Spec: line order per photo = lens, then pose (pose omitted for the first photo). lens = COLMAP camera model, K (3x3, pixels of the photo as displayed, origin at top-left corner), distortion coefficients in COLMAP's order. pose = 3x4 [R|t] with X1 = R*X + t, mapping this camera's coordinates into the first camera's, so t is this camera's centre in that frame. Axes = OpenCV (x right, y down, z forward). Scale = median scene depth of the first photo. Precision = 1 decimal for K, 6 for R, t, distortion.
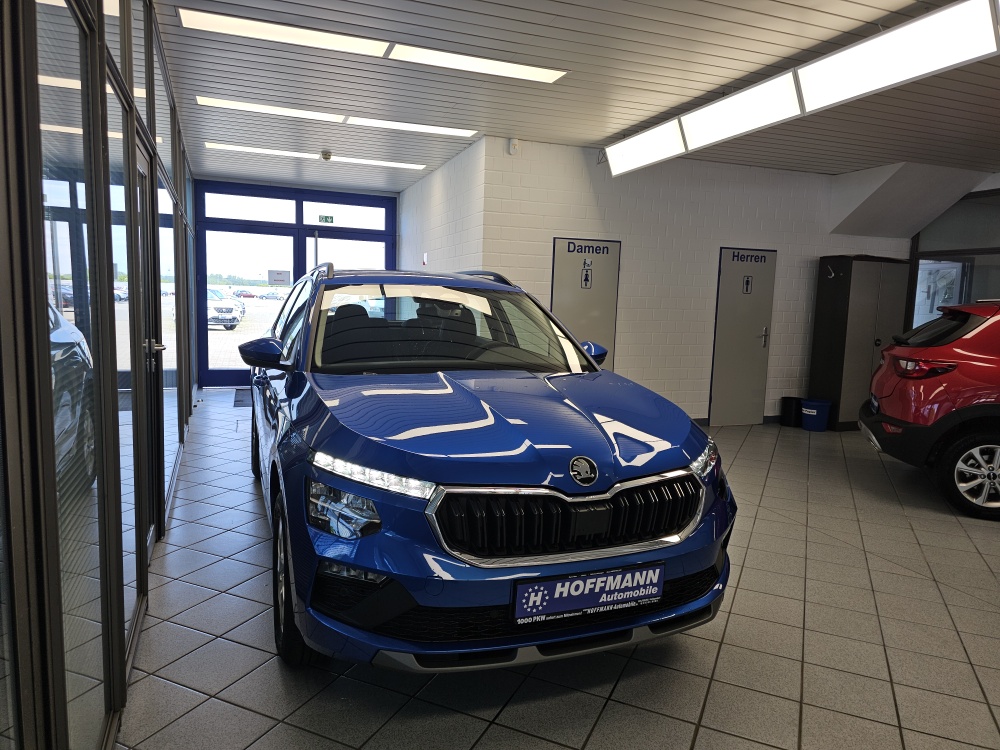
lens RADIAL K [[685.7, 0, 537.8], [0, 685.7, 400.6], [0, 0, 1]] dist [0.038050, -0.053908]
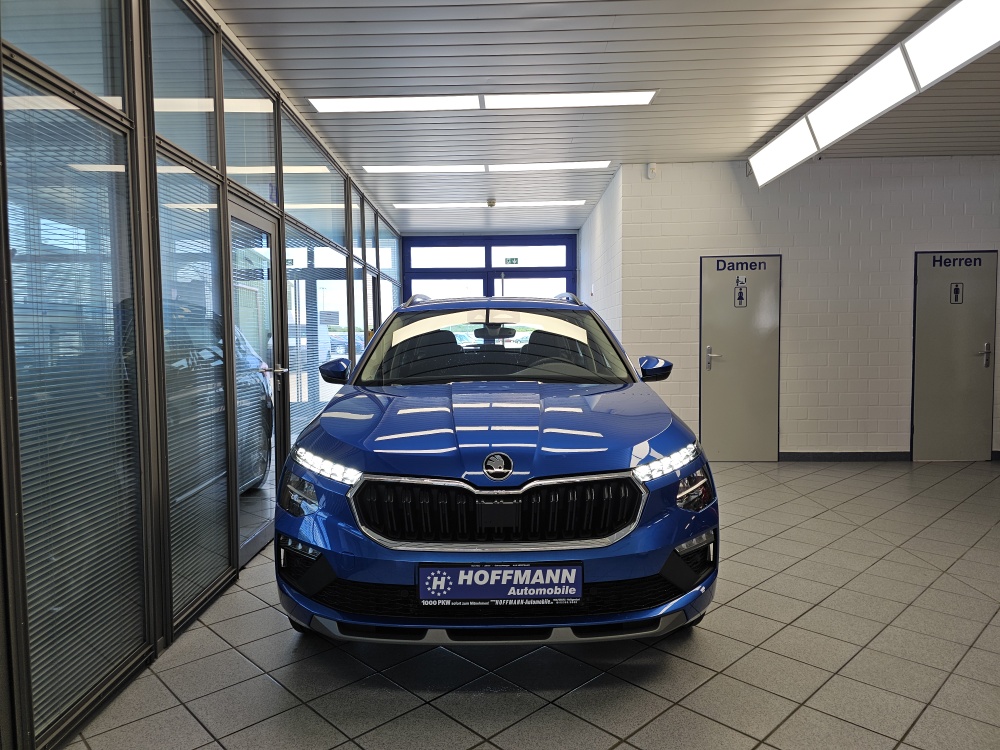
lens RADIAL K [[685.7, 0, 472.2], [0, 685.7, 388.1], [0, 0, 1]] dist [0.038050, -0.053908]
pose [[0.923485, -0.014396, -0.383364, 0.174119], [-0.011438, 0.997818, -0.065021, 0.020907], [0.383463, 0.064431, 0.921306, 0.005860]]
